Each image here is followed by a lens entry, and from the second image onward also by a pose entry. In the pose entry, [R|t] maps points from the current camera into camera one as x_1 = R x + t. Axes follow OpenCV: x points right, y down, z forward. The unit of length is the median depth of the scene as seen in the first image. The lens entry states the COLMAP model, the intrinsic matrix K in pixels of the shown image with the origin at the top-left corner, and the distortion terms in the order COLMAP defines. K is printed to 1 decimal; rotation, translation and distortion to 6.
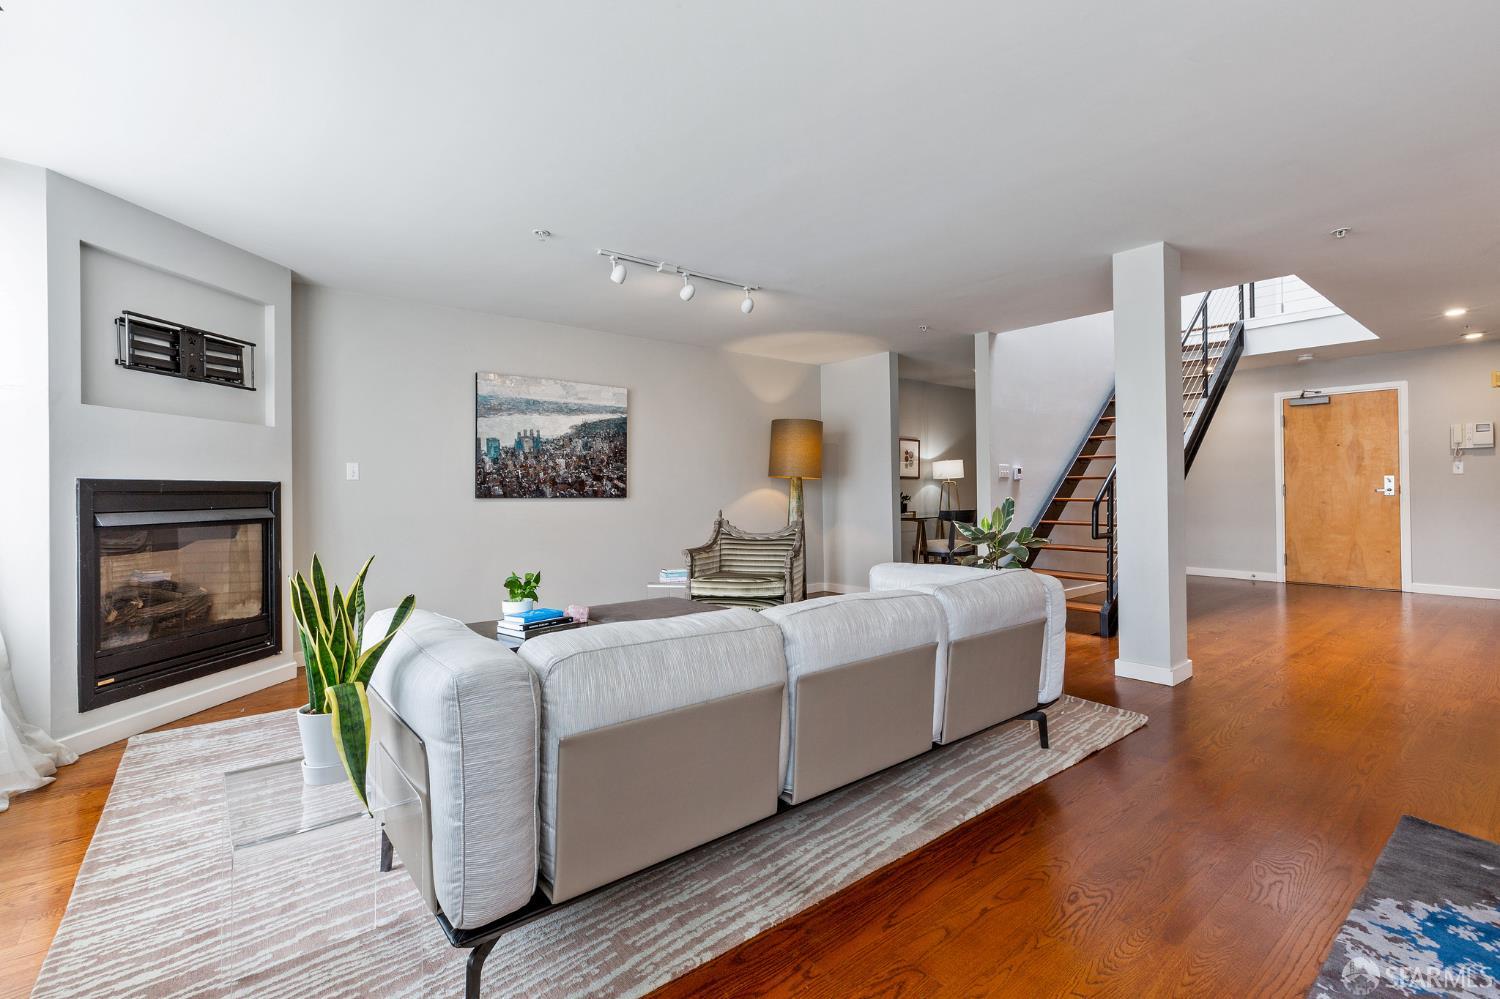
lens RADIAL K [[682.5, 0, 743.9], [0, 682.5, 484.2], [0, 0, 1]] dist [0.001934, 0.001743]
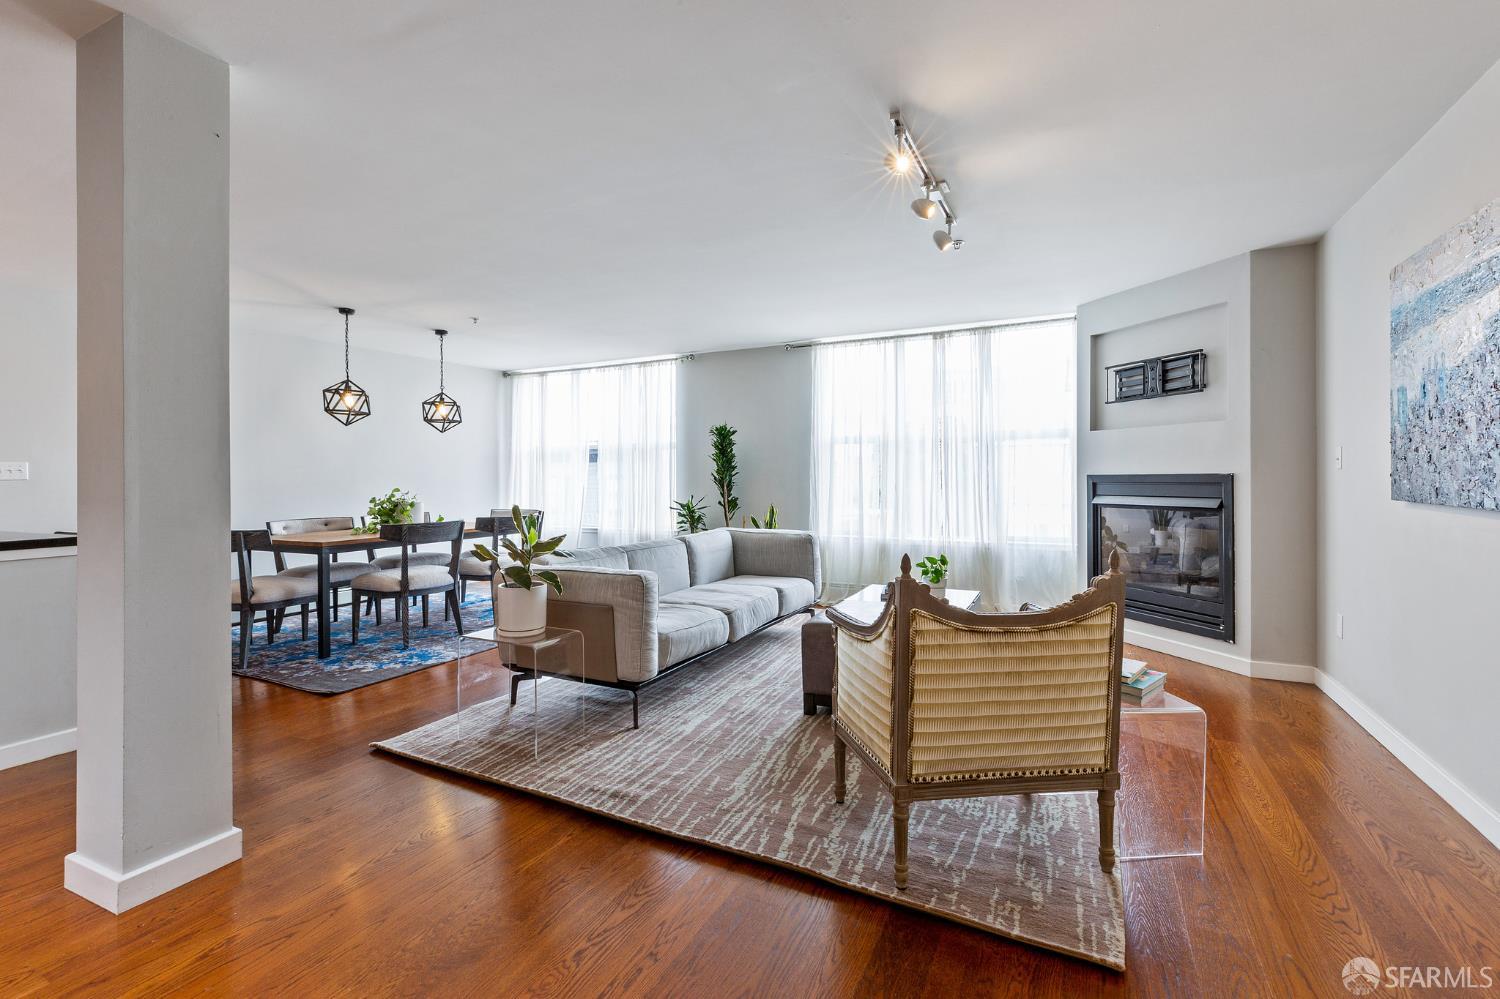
lens RADIAL K [[682.5, 0, 740.0], [0, 682.5, 476.1], [0, 0, 1]] dist [0.001934, 0.001743]
pose [[-0.914154, 0.013790, -0.405132, 0.300834], [0.018826, 0.999787, -0.008447, -0.003773], [0.404929, -0.015349, -0.914219, 1.240492]]
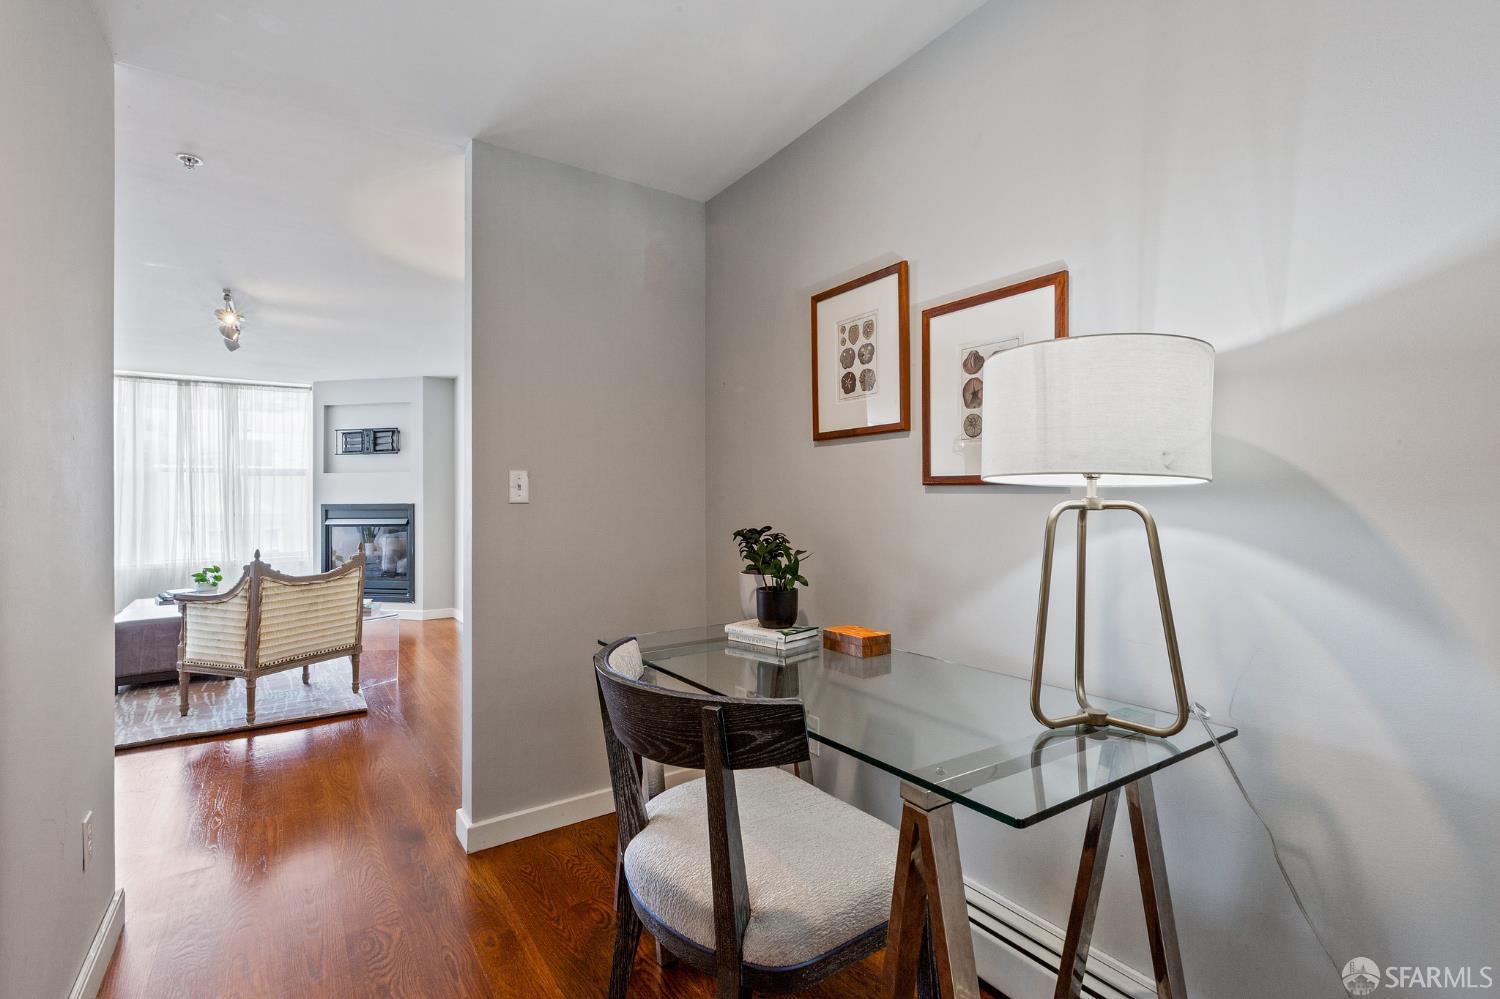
lens RADIAL K [[682.5, 0, 738.7], [0, 682.5, 493.3], [0, 0, 1]] dist [0.001934, 0.001743]
pose [[-0.094142, 0.004747, -0.995547, 0.724371], [0.020439, 0.999787, 0.002835, -0.013141], [0.995349, -0.020081, -0.094219, 1.503942]]
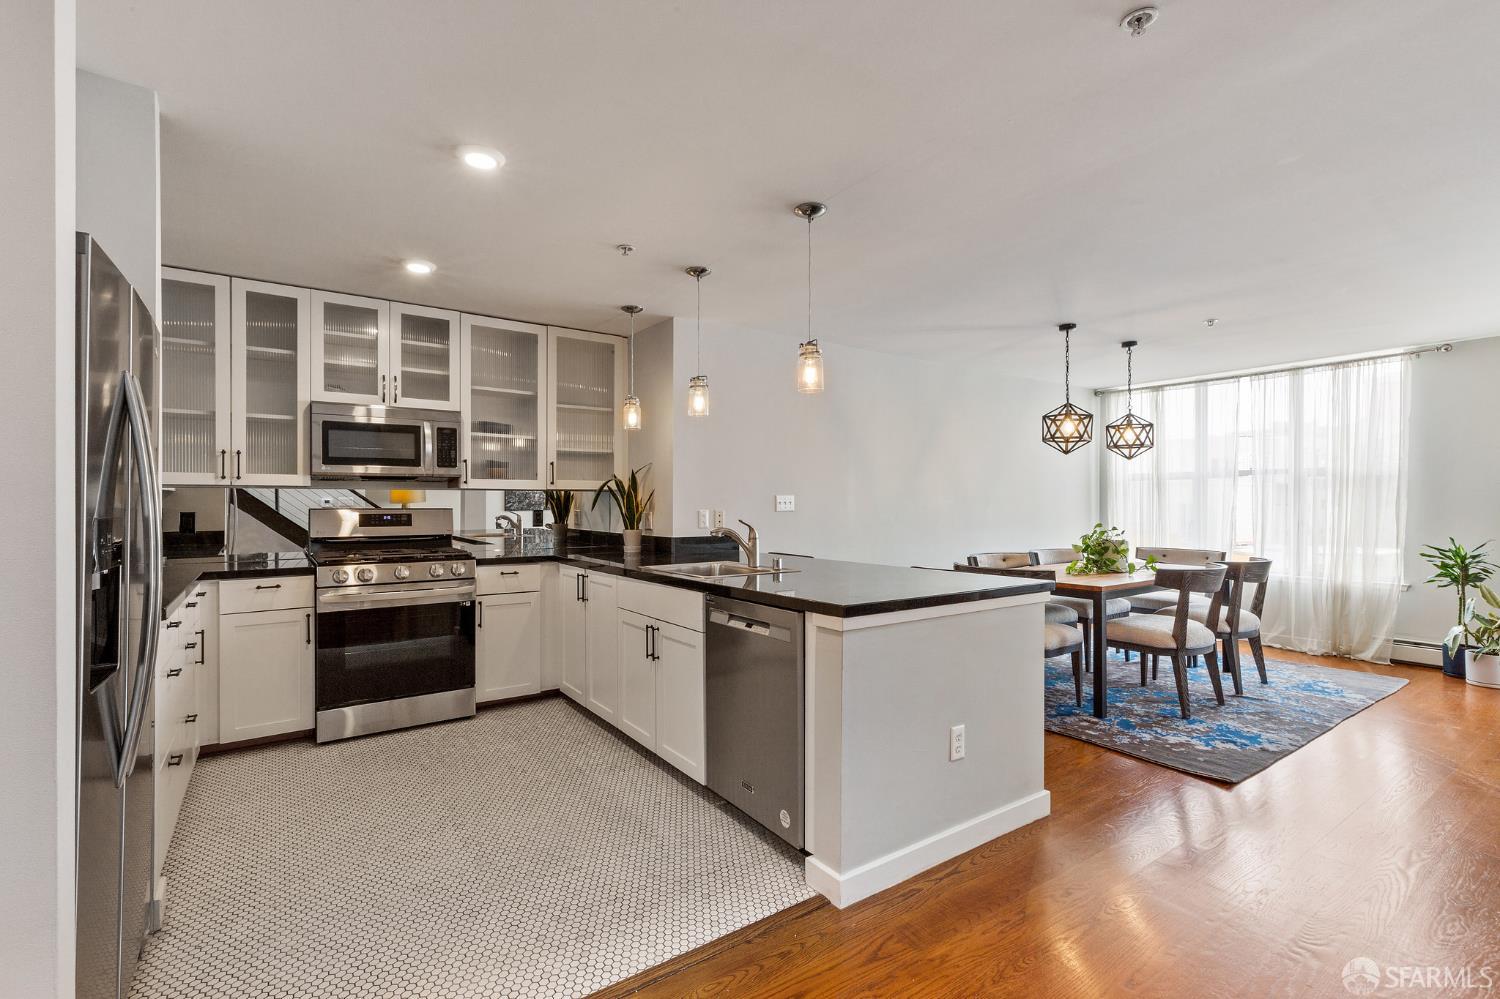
lens RADIAL K [[682.5, 0, 749.0], [0, 682.5, 497.3], [0, 0, 1]] dist [0.001934, 0.001743]
pose [[-0.997511, 0.009608, 0.069858, 0.764121], [0.008349, 0.999798, -0.018301, -0.026438], [-0.070020, -0.017672, -0.997389, 1.027364]]
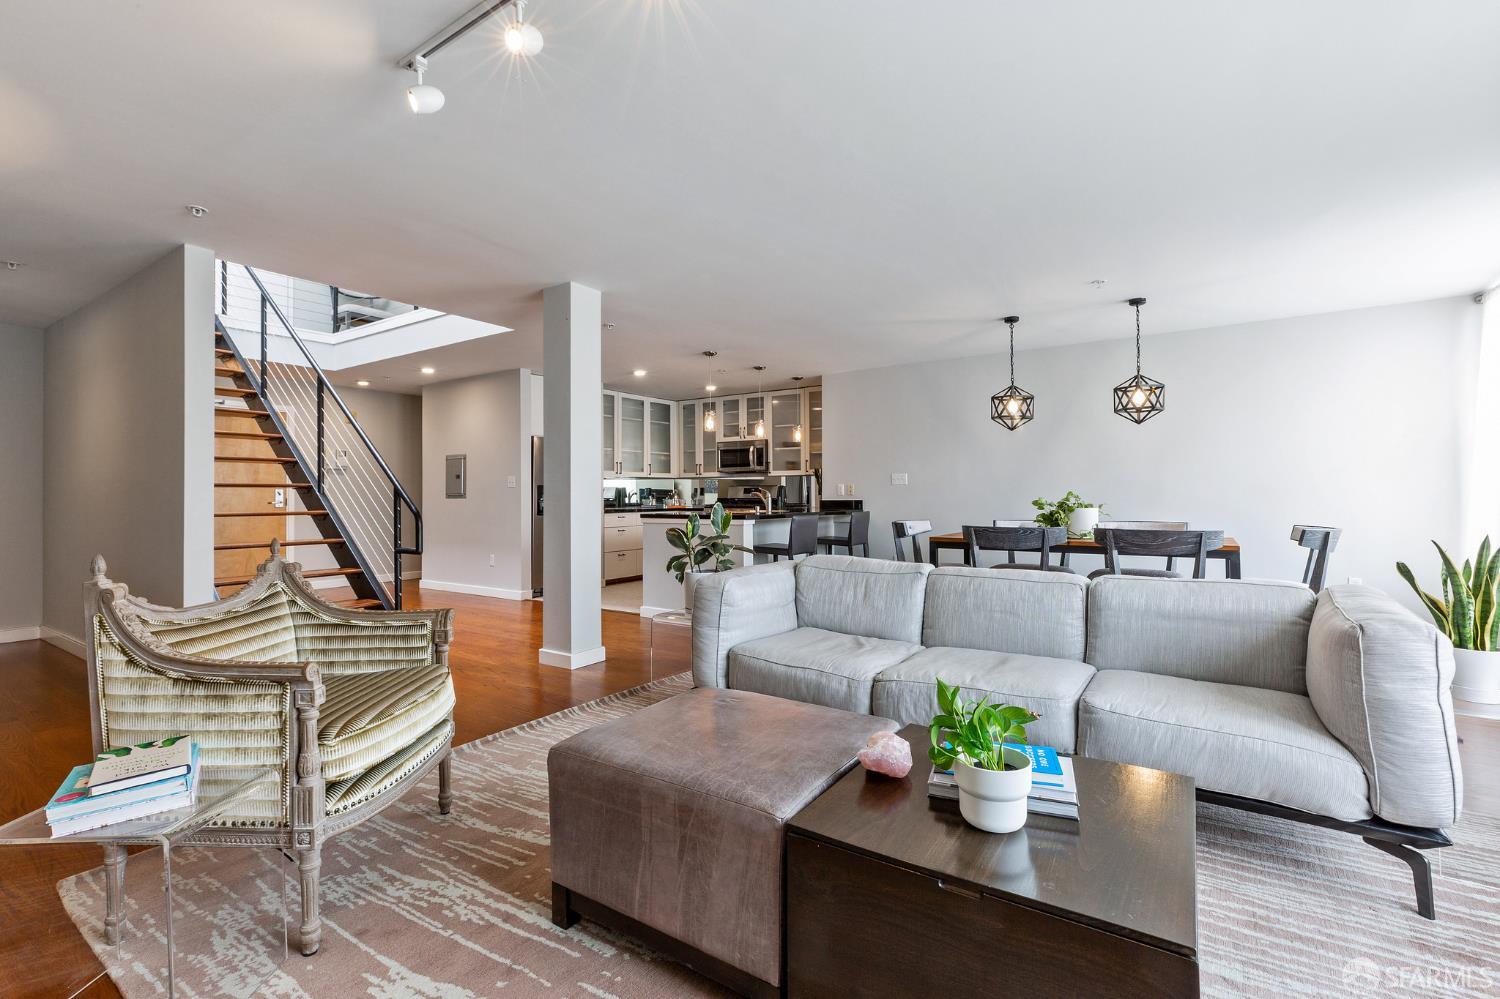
lens RADIAL K [[682.5, 0, 742.7], [0, 682.5, 491.5], [0, 0, 1]] dist [0.001934, 0.001743]
pose [[-0.274917, 0.012350, 0.961389, -0.431014], [0.000050, 0.999918, -0.012831, 0.006326], [-0.961468, -0.003480, -0.274895, 0.779349]]
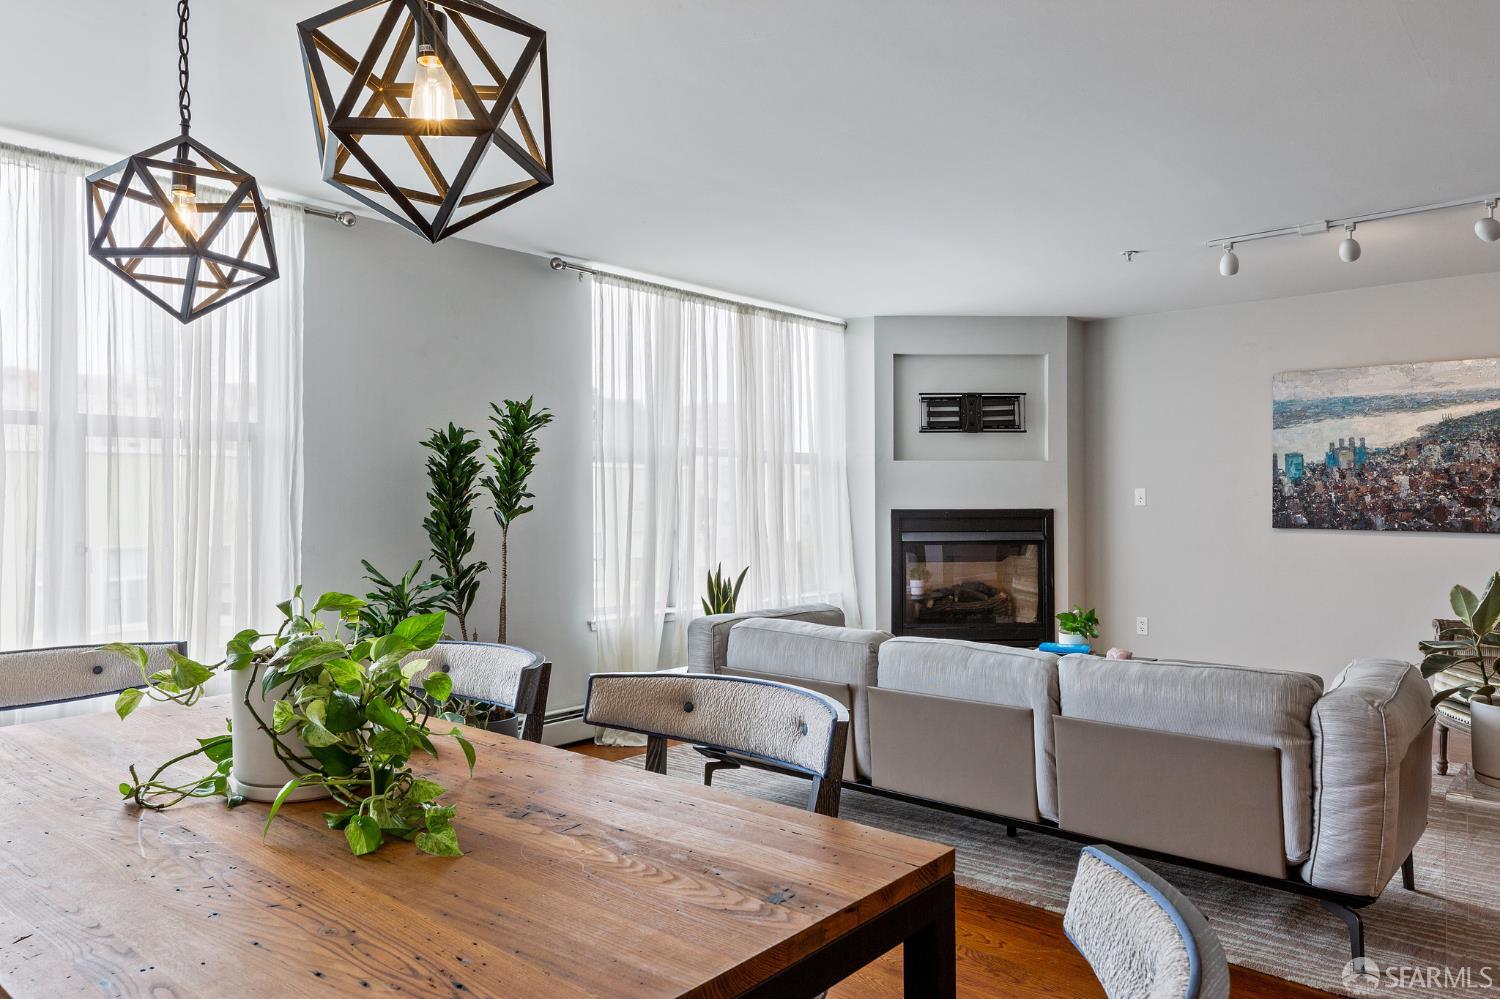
lens RADIAL K [[1004.0, 0, 737.2], [0, 1004.0, 495.7], [0, 0, 1]] dist [0.018521, 0.001257]
pose [[0.162146, 0.004397, -0.986757, 0.674734], [0.011353, 0.999916, 0.006321, -0.031820], [0.986701, -0.012228, 0.162082, 0.160564]]
